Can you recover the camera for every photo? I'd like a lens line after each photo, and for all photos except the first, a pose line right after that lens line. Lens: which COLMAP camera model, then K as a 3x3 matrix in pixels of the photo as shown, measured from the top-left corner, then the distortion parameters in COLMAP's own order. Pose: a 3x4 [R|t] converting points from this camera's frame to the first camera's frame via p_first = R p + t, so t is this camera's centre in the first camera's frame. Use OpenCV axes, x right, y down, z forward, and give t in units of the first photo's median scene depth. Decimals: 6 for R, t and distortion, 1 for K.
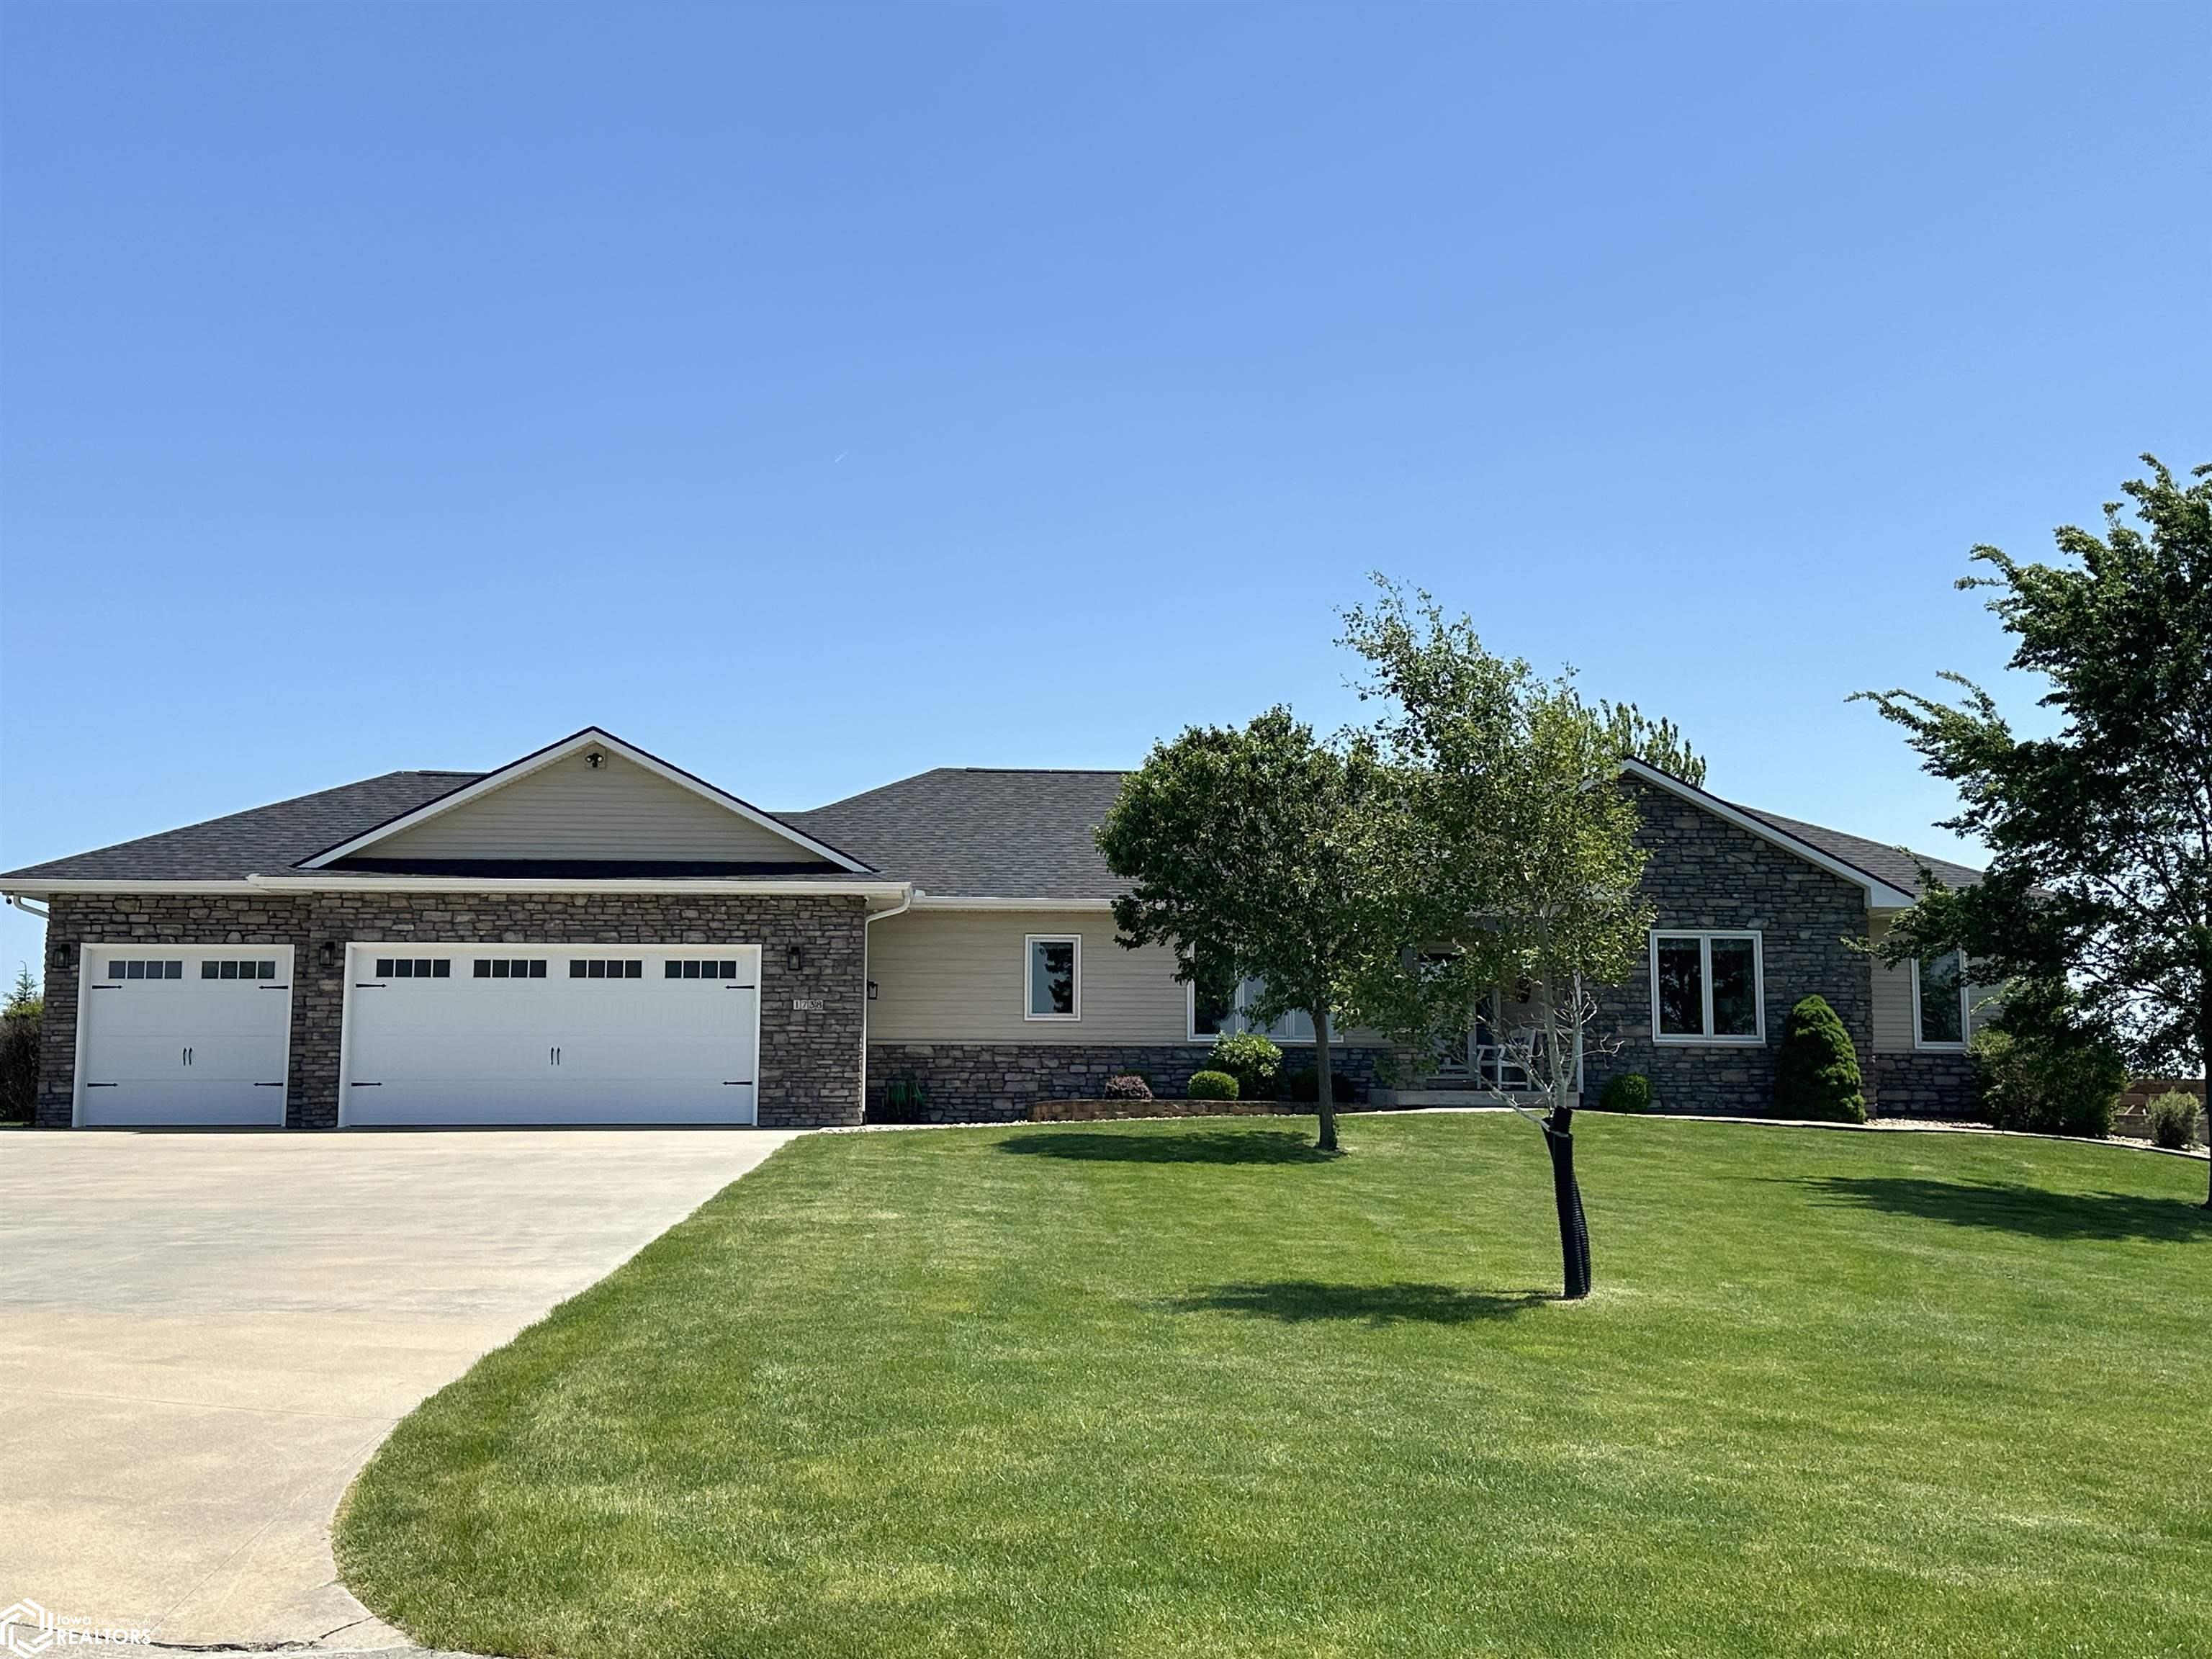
lens RADIAL K [[2329.0, 0, 1104.9], [0, 2329.0, 836.4], [0, 0, 1]] dist [0.138408, 0.000000]
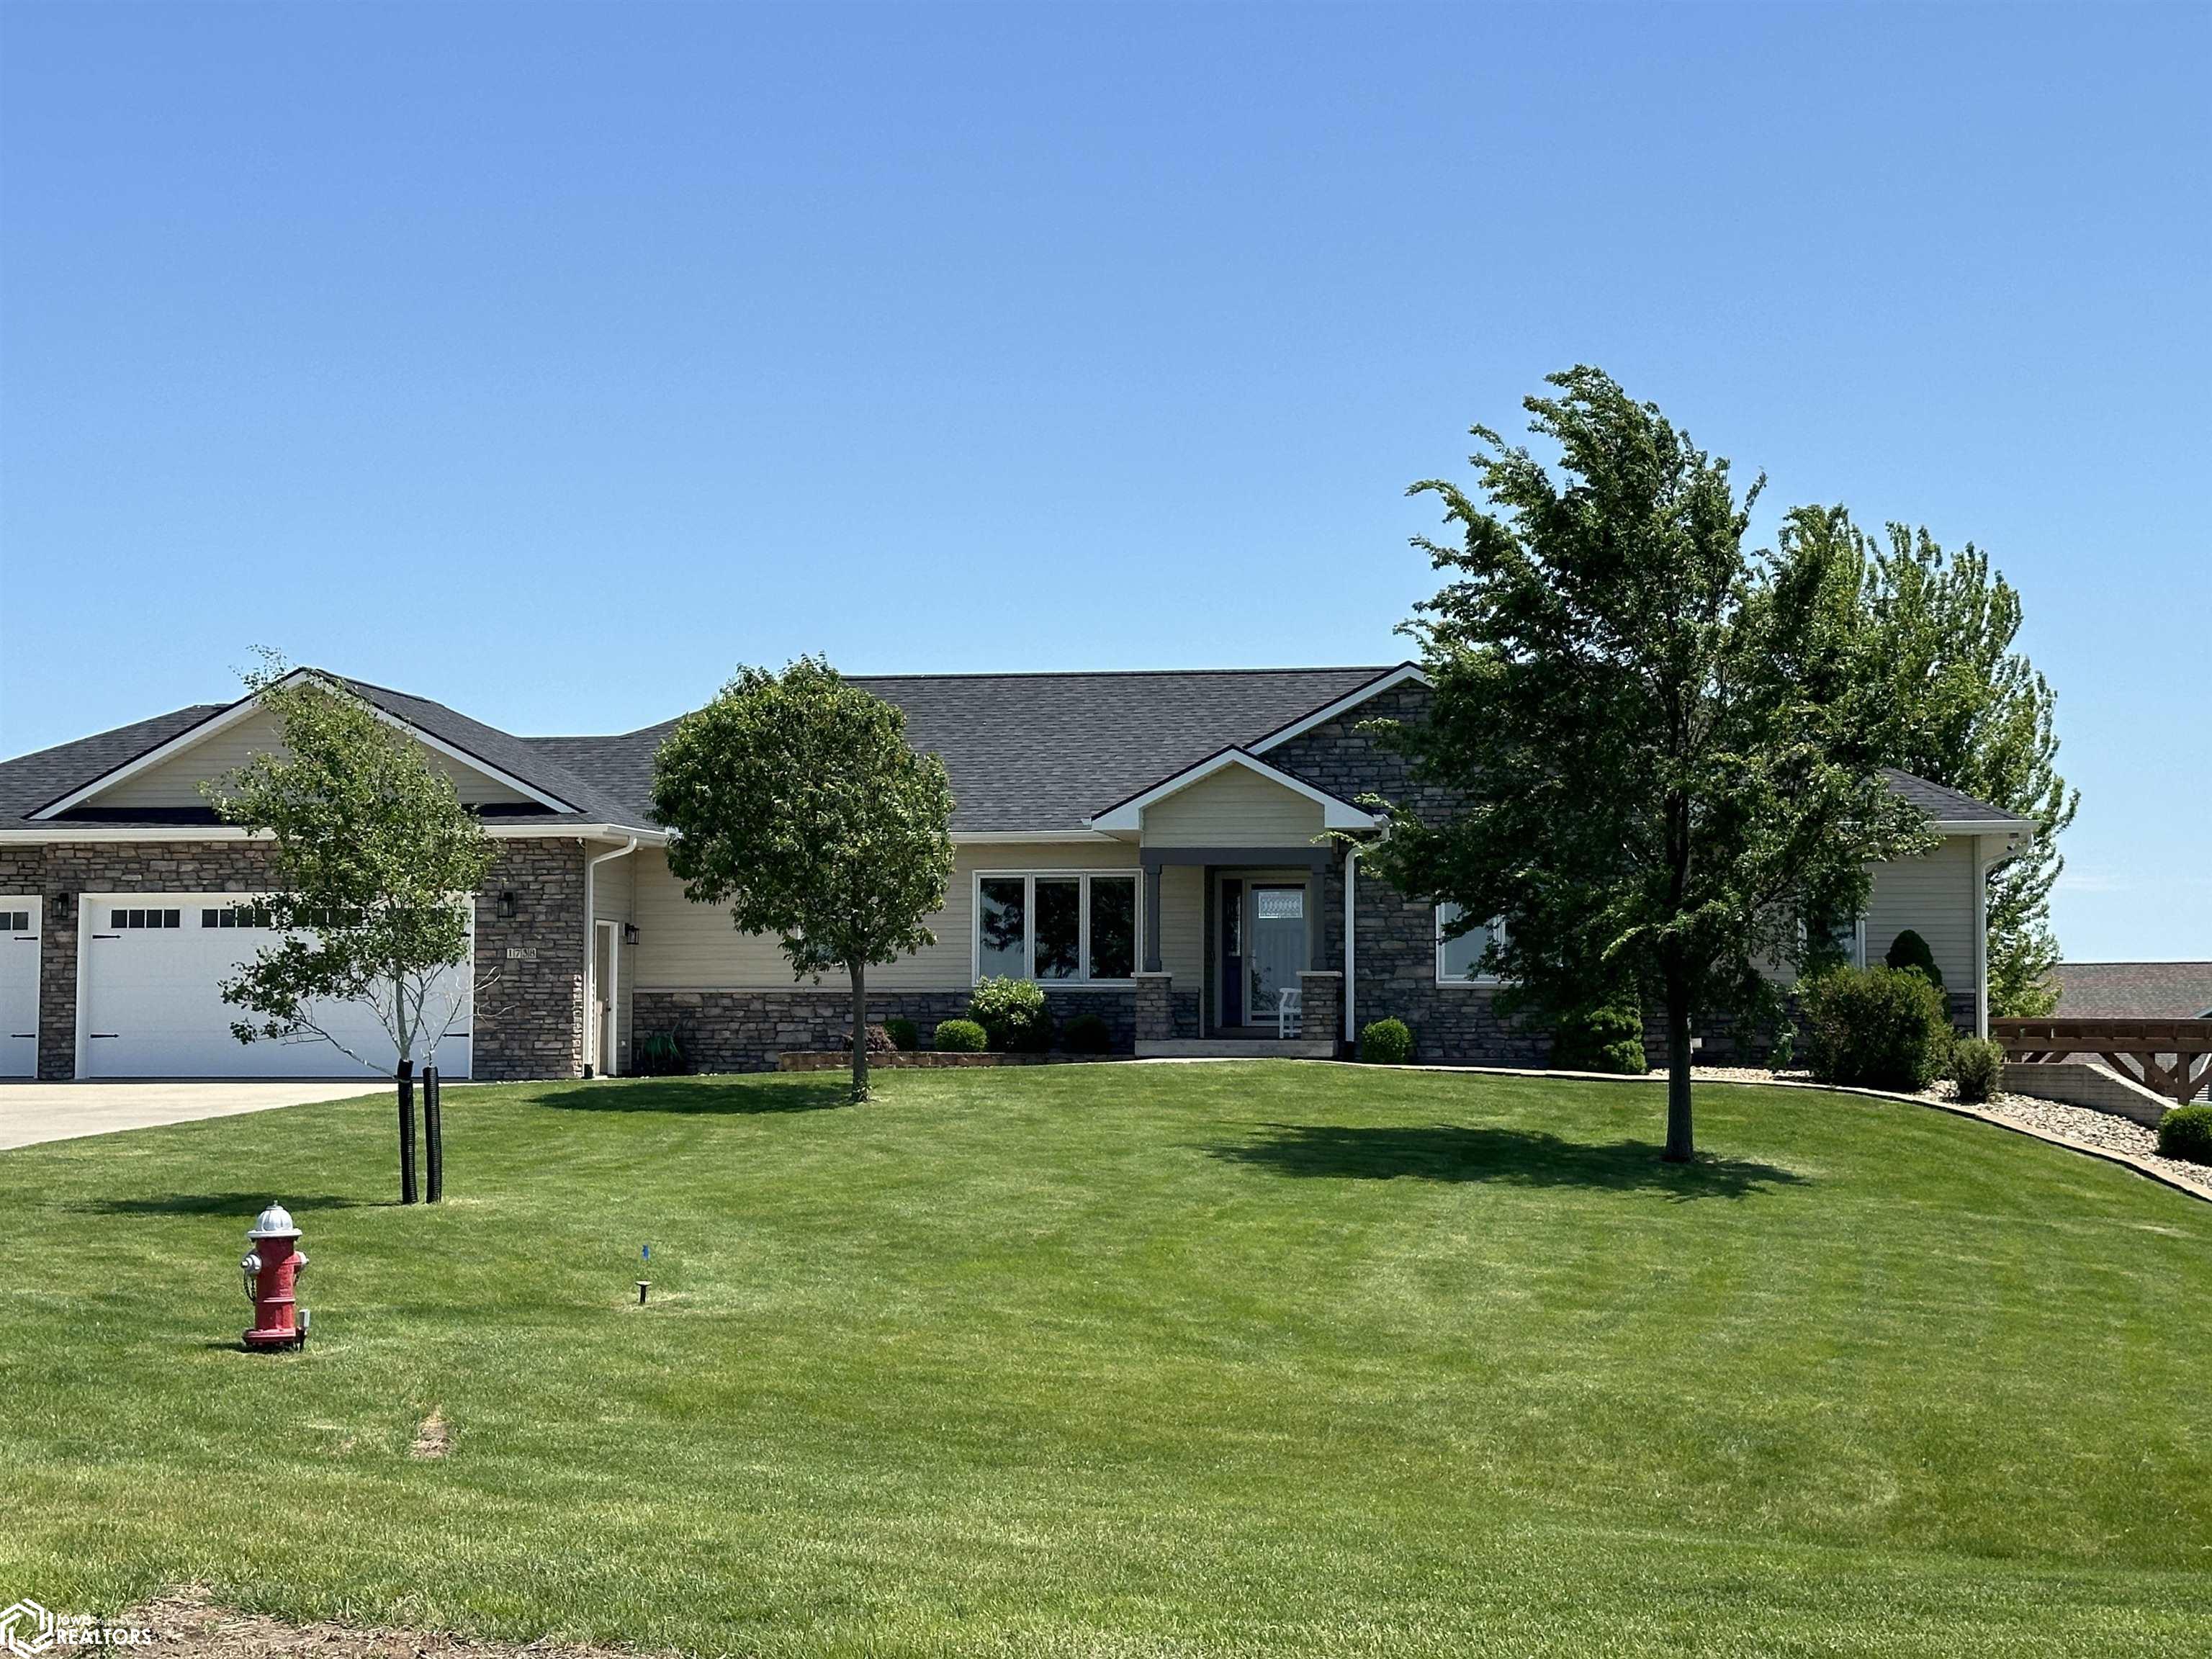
lens RADIAL K [[3576.5, 0, 1108.0], [0, 3576.5, 827.3], [0, 0, 1]] dist [0.126826, 0.000000]
pose [[0.969875, -0.017131, -0.243001, 0.461799], [0.029355, 0.998474, 0.046770, -0.040750], [0.241829, -0.052494, 0.968898, -0.358661]]
